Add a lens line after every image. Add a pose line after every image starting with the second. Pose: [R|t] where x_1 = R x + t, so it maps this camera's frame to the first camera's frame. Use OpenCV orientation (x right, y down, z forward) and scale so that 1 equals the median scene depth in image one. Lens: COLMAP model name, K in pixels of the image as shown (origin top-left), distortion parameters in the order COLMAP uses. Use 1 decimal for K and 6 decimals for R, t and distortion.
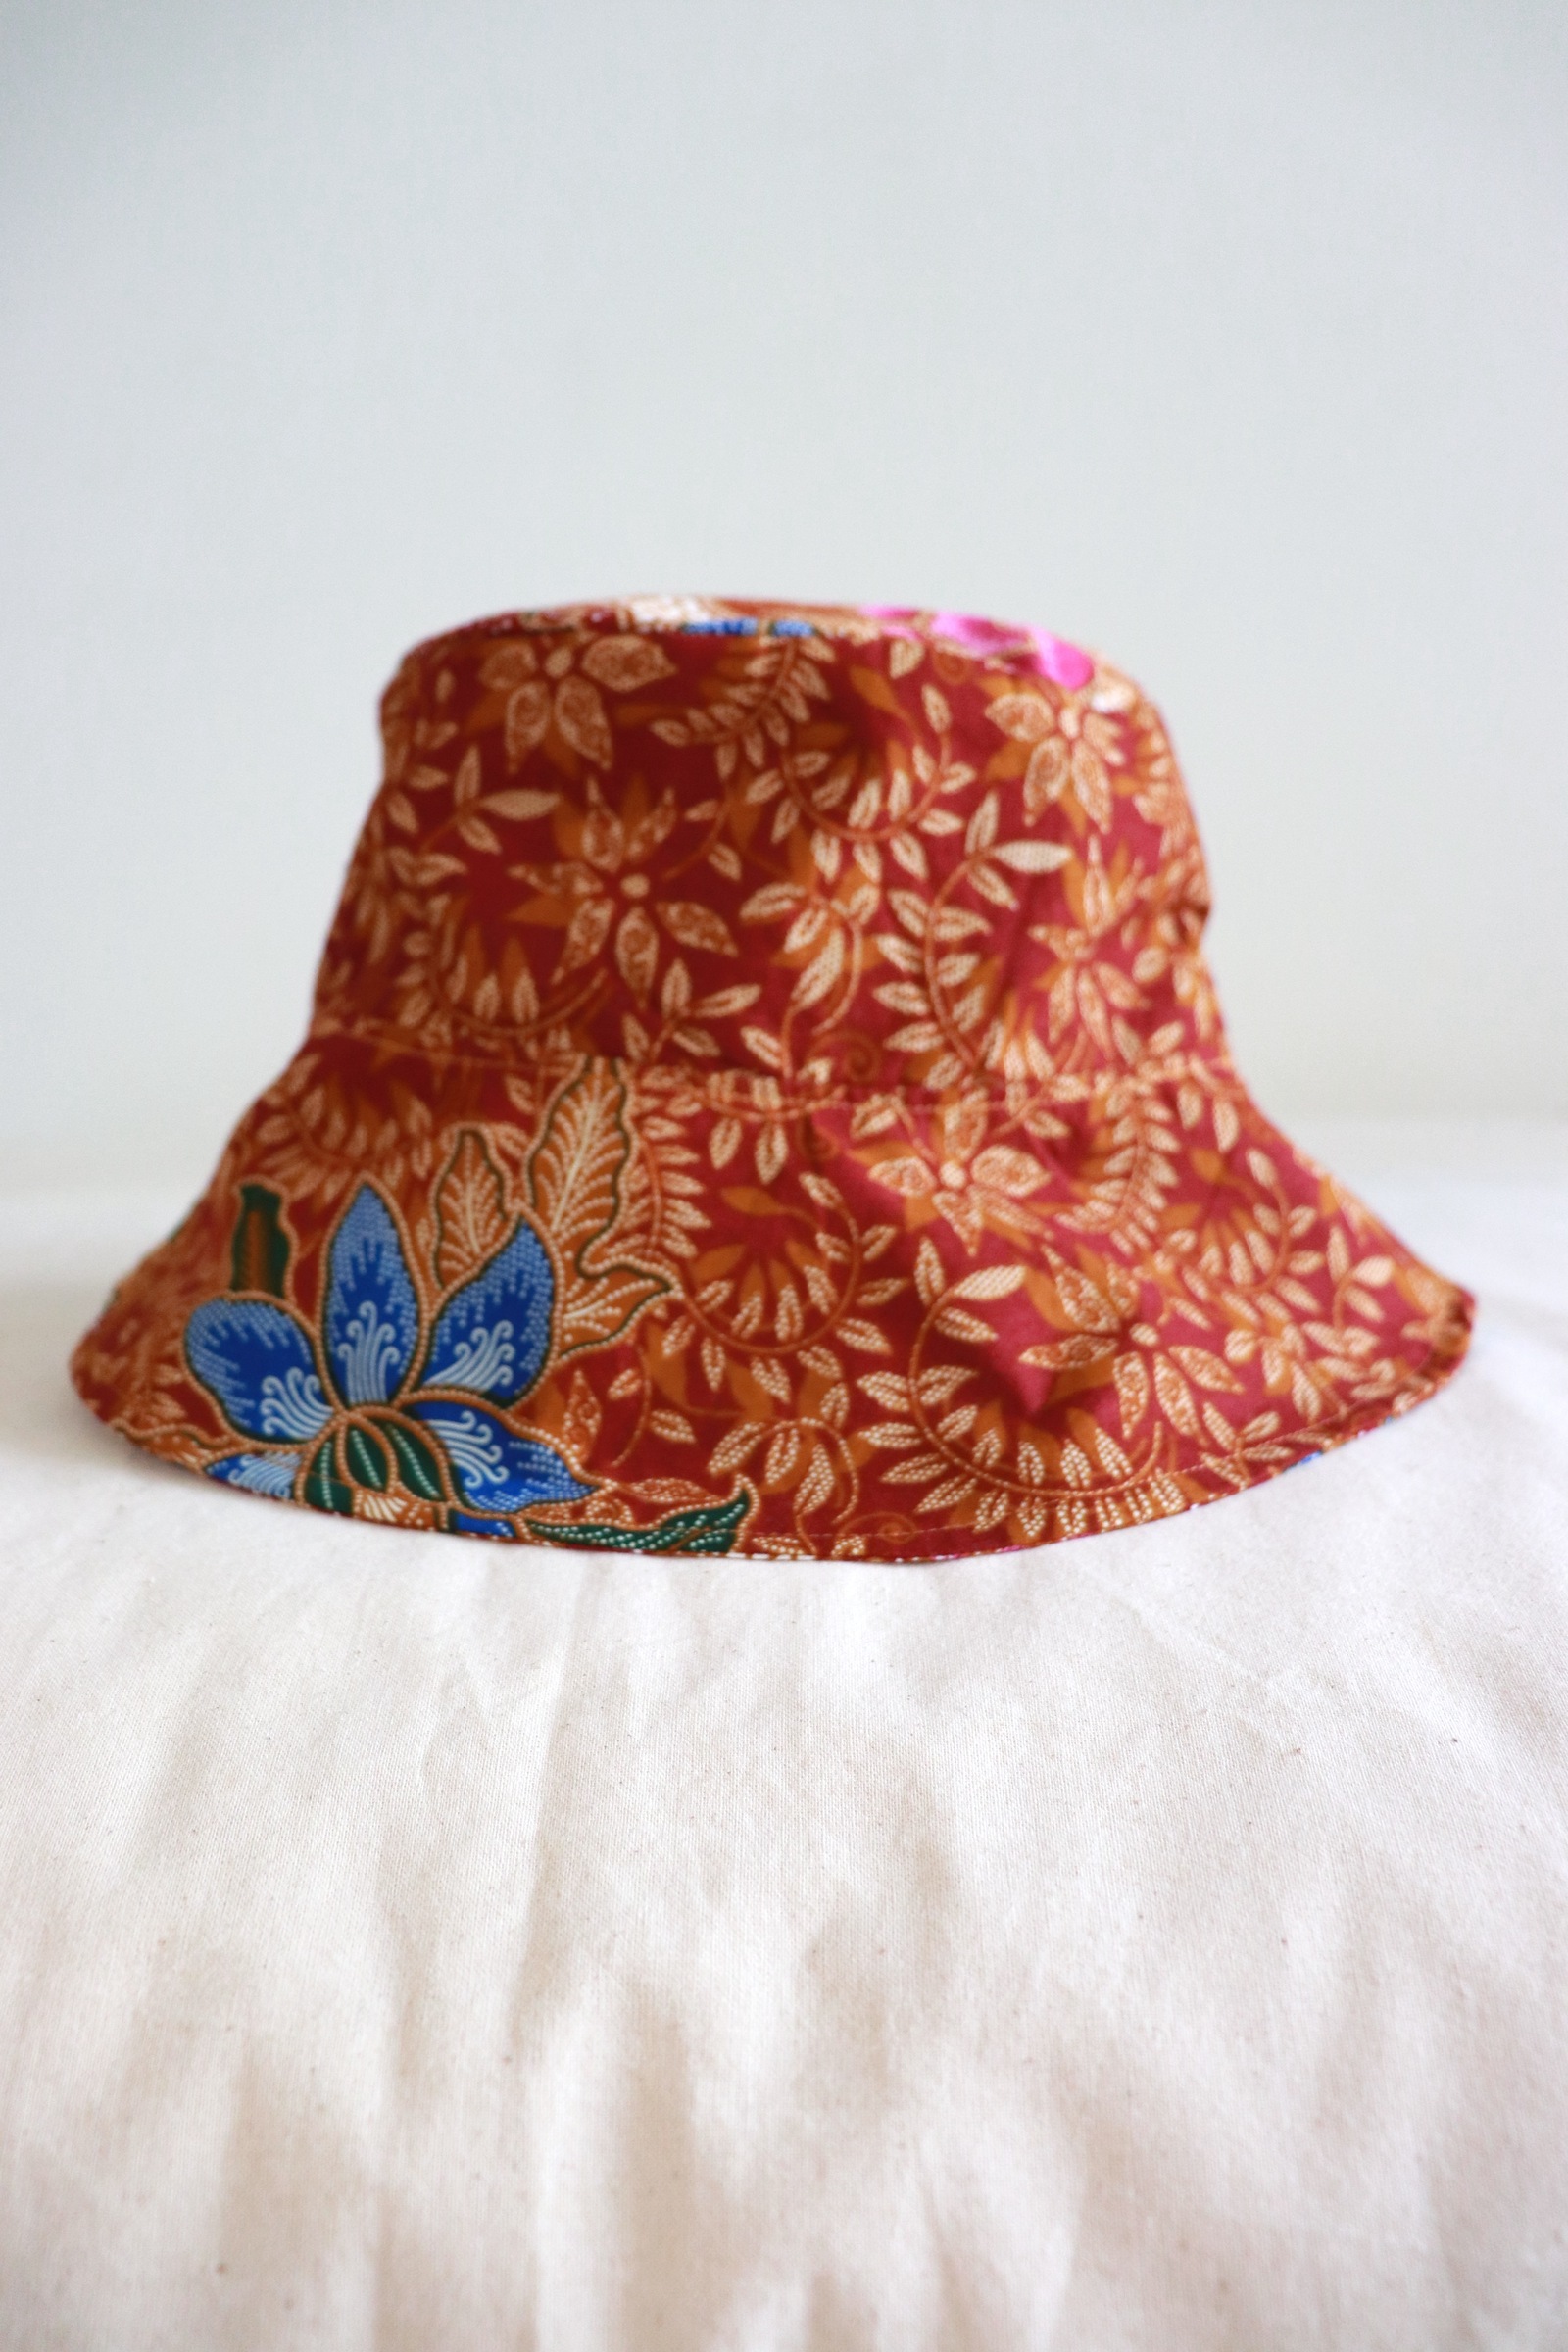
lens RADIAL K [[1929.2, 0, 819.0], [0, 1929.2, 1173.4], [0, 0, 1]] dist [-0.193462, 0.147489]
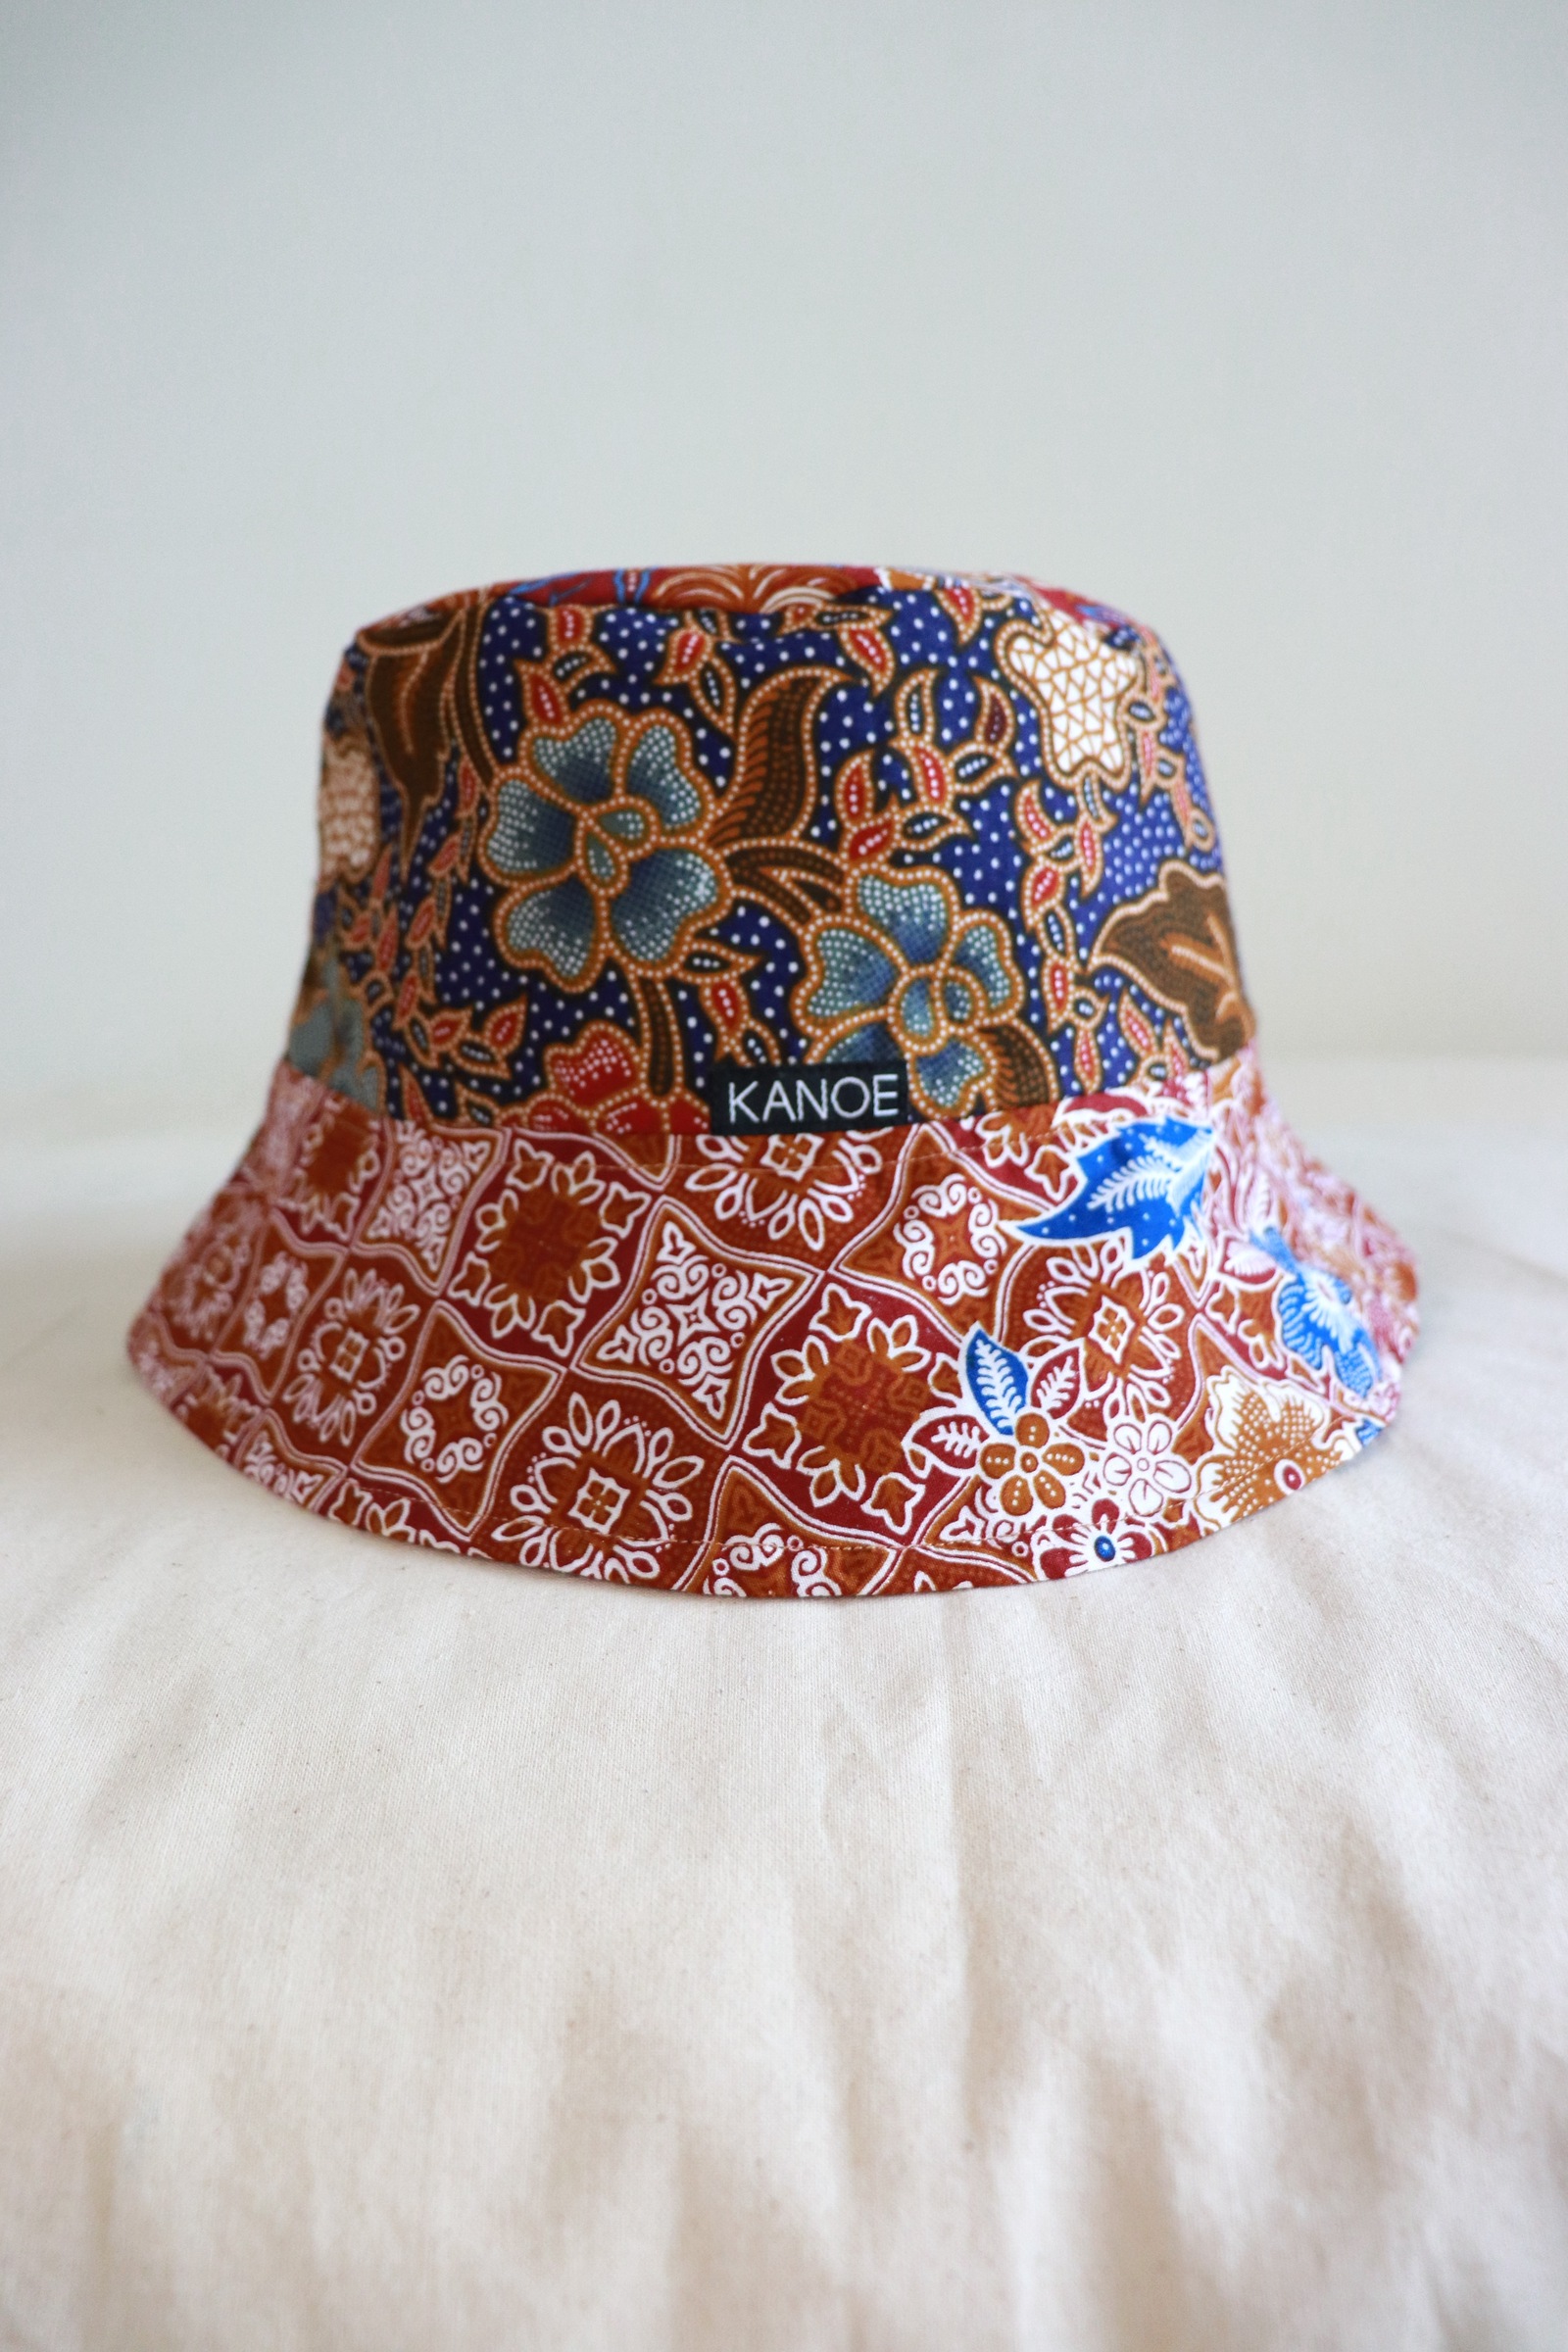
lens RADIAL K [[1929.2, 0, 796.0], [0, 1929.2, 1171.3], [0, 0, 1]] dist [-0.193462, 0.147489]
pose [[0.999992, 0.003088, 0.002344, -0.249565], [-0.003197, 0.998845, 0.047944, -0.056676], [-0.002194, -0.047951, 0.998847, 0.086958]]
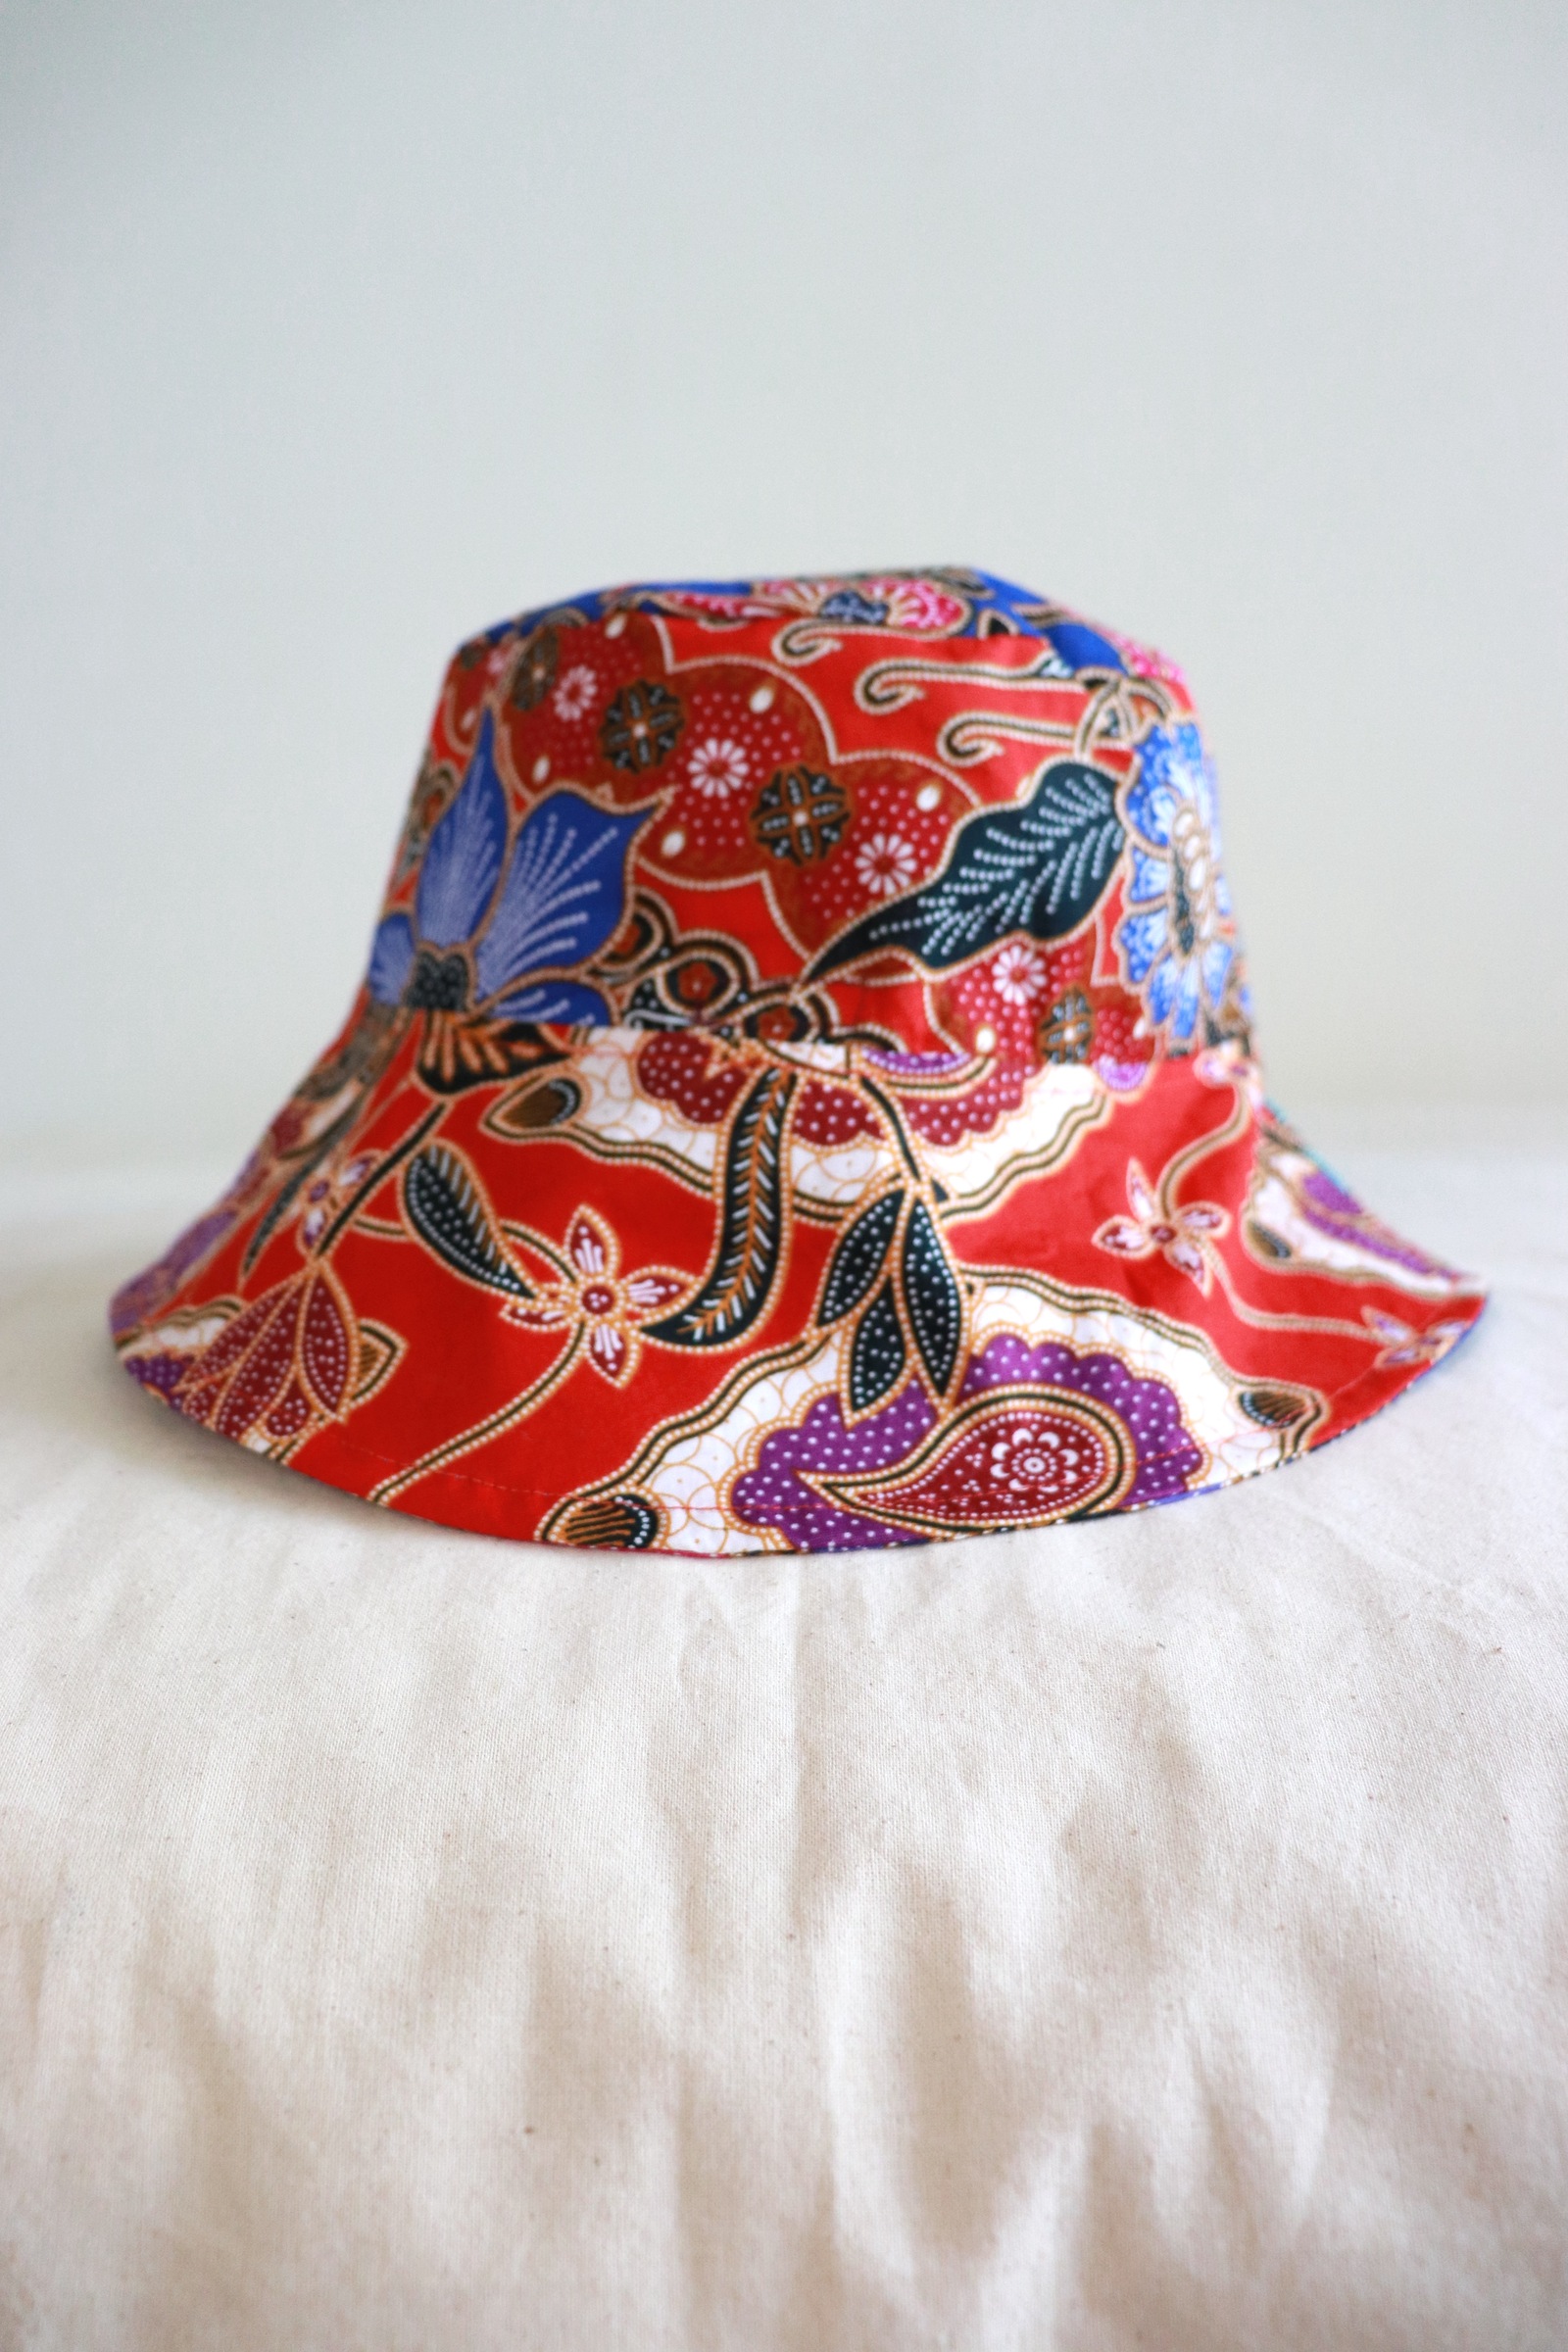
lens RADIAL K [[1929.2, 0, 802.9], [0, 1929.2, 1175.1], [0, 0, 1]] dist [-0.193462, 0.147489]
pose [[0.999965, 0.005120, 0.006692, -0.164287], [-0.005126, 0.999986, 0.000923, 0.038561], [-0.006687, -0.000957, 0.999977, -0.073677]]
